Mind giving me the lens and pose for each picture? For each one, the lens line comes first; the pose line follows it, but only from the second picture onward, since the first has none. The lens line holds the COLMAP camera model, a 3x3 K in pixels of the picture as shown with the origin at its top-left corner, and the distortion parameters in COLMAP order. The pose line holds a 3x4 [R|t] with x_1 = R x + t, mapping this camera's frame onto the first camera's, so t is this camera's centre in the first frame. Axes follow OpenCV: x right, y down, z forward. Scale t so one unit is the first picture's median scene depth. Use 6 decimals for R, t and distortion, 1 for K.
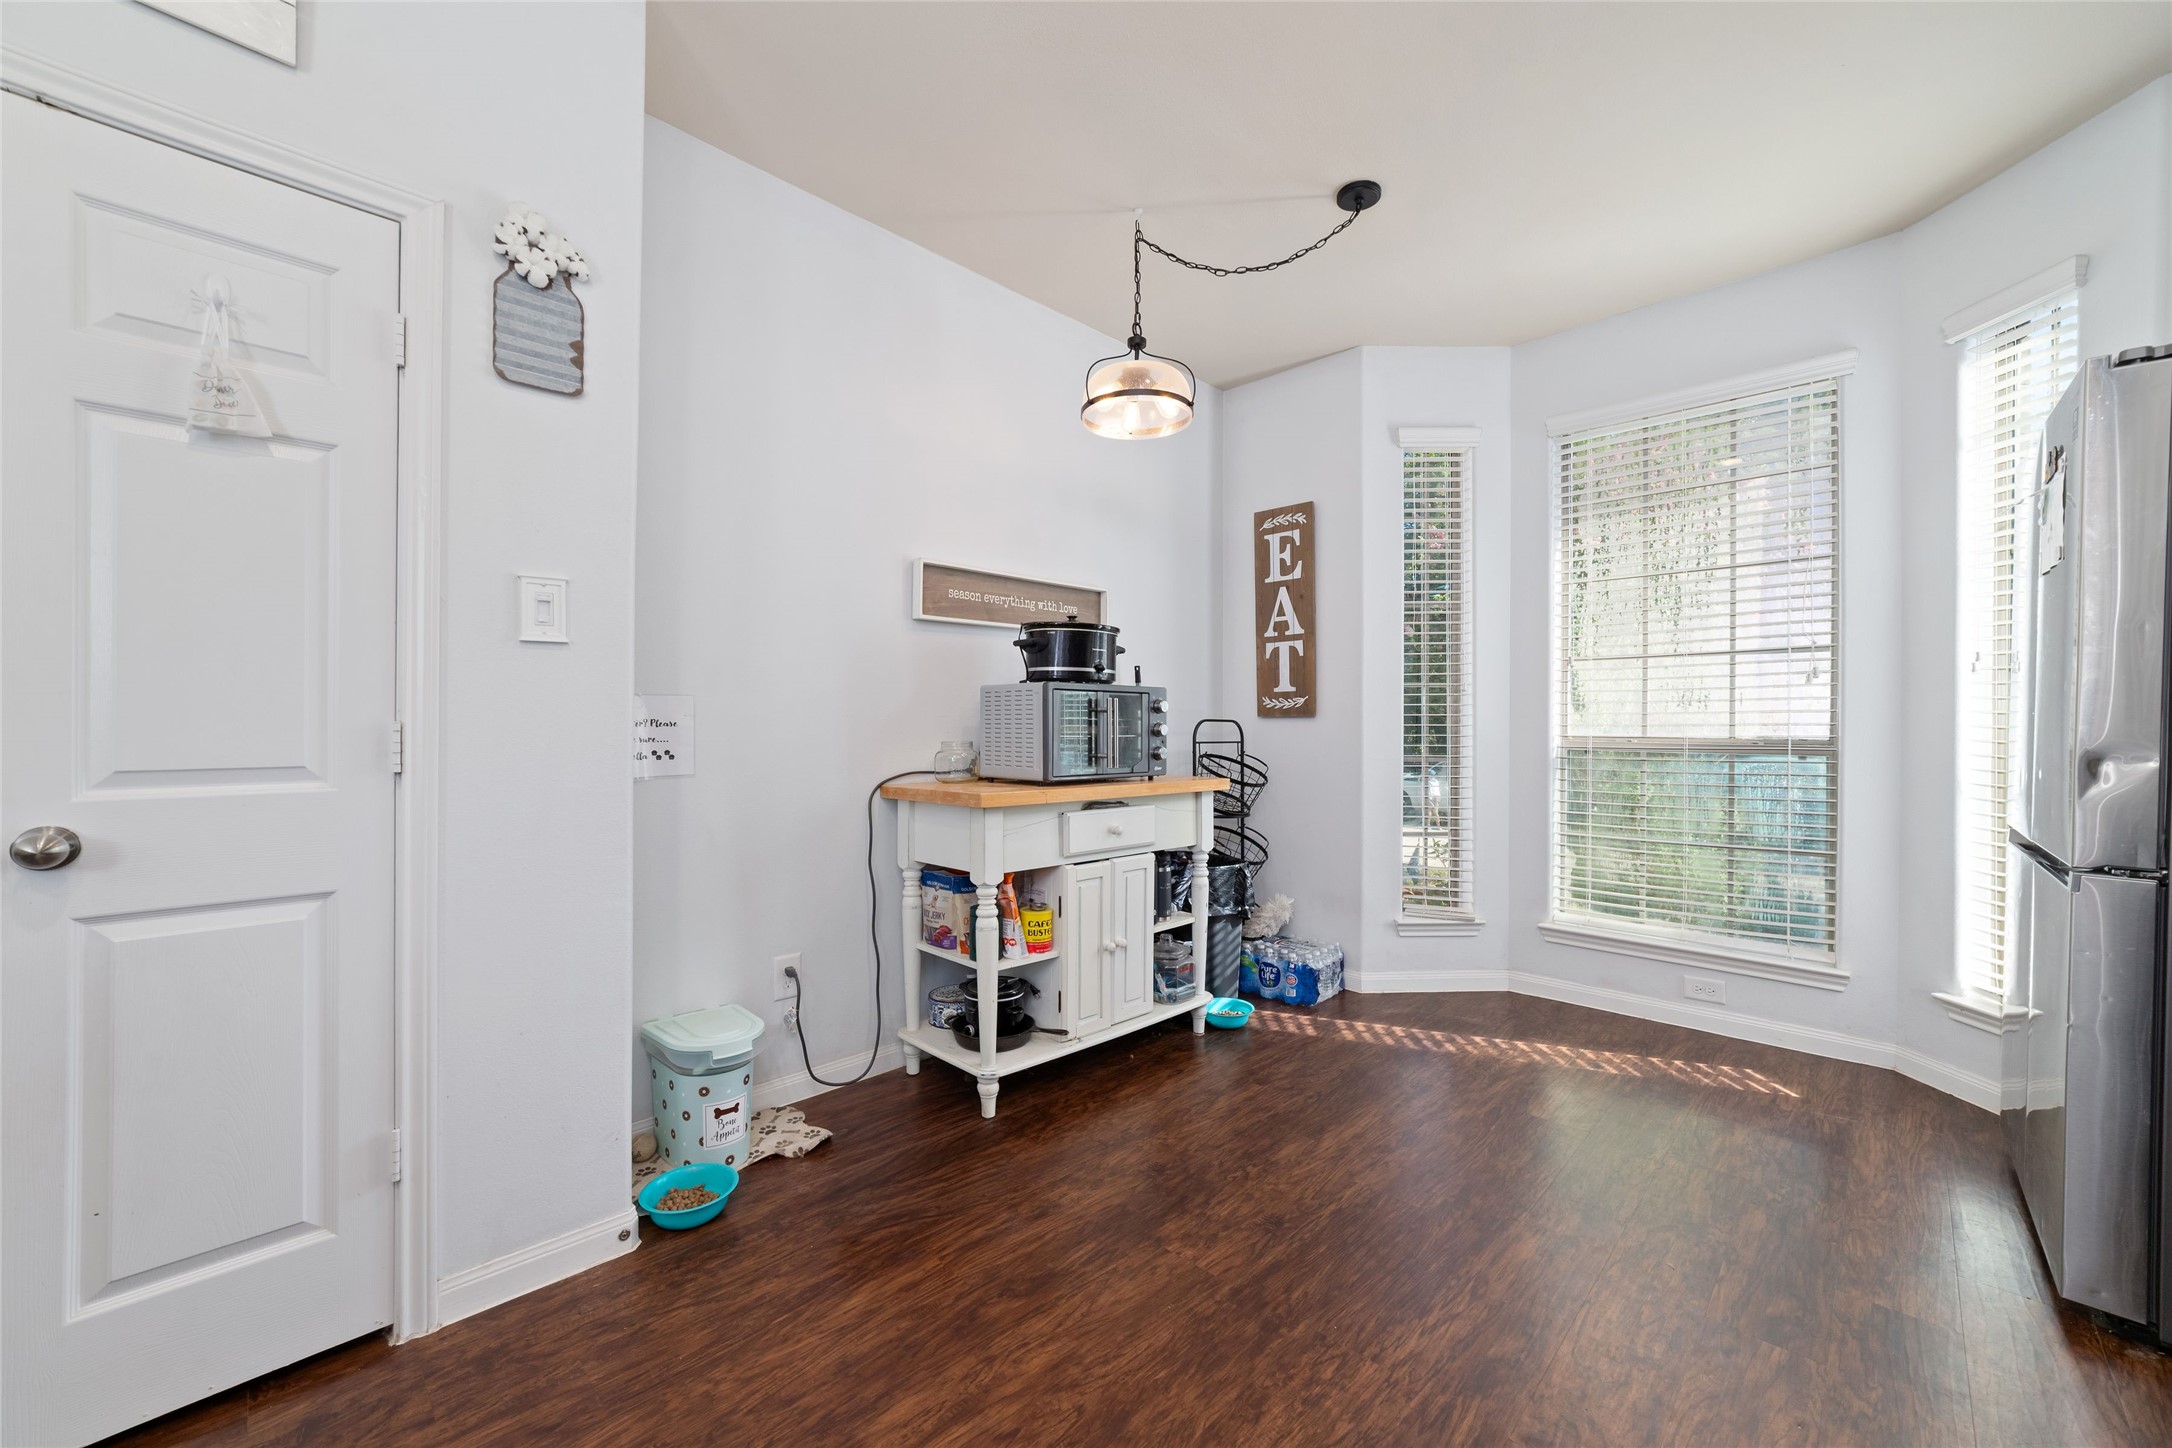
lens RADIAL K [[841.8, 0, 1086.0], [0, 841.8, 724.0], [0, 0, 1]] dist [-0.001685, 0.003161]
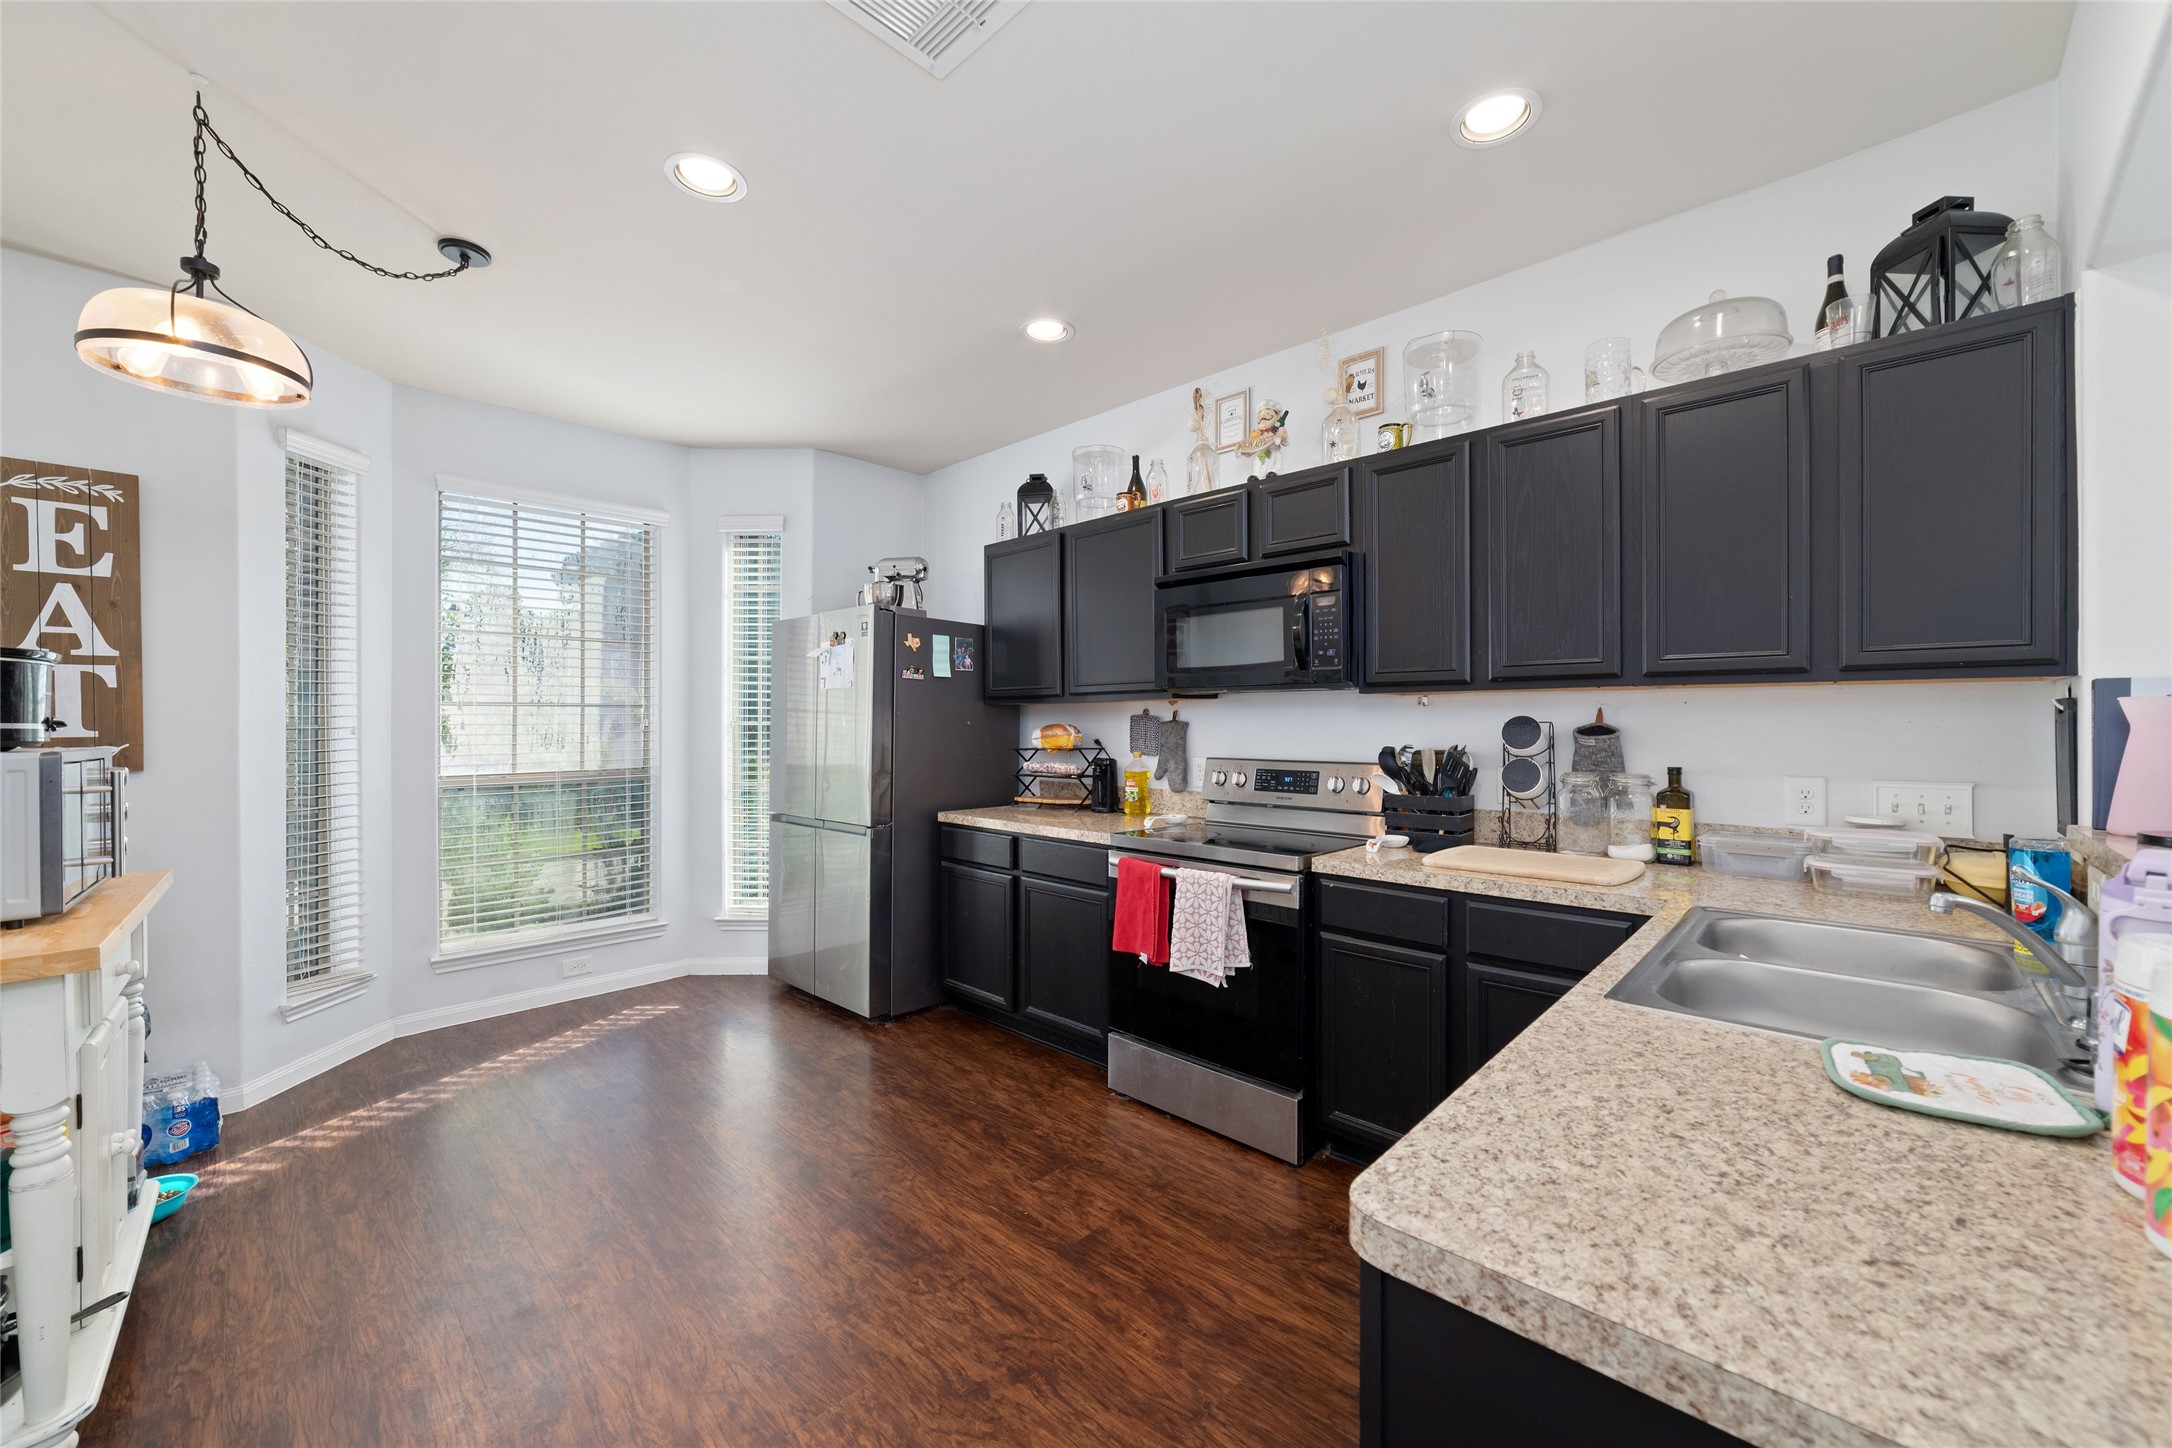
lens RADIAL K [[825.6, 0, 1095.5], [0, 825.6, 728.6], [0, 0, 1]] dist [-0.019691, 0.006240]
pose [[-0.004599, -0.009444, 0.999945, -0.483049], [0.005296, 0.999941, 0.009468, -0.053470], [-0.999975, 0.005339, -0.004549, 0.193017]]
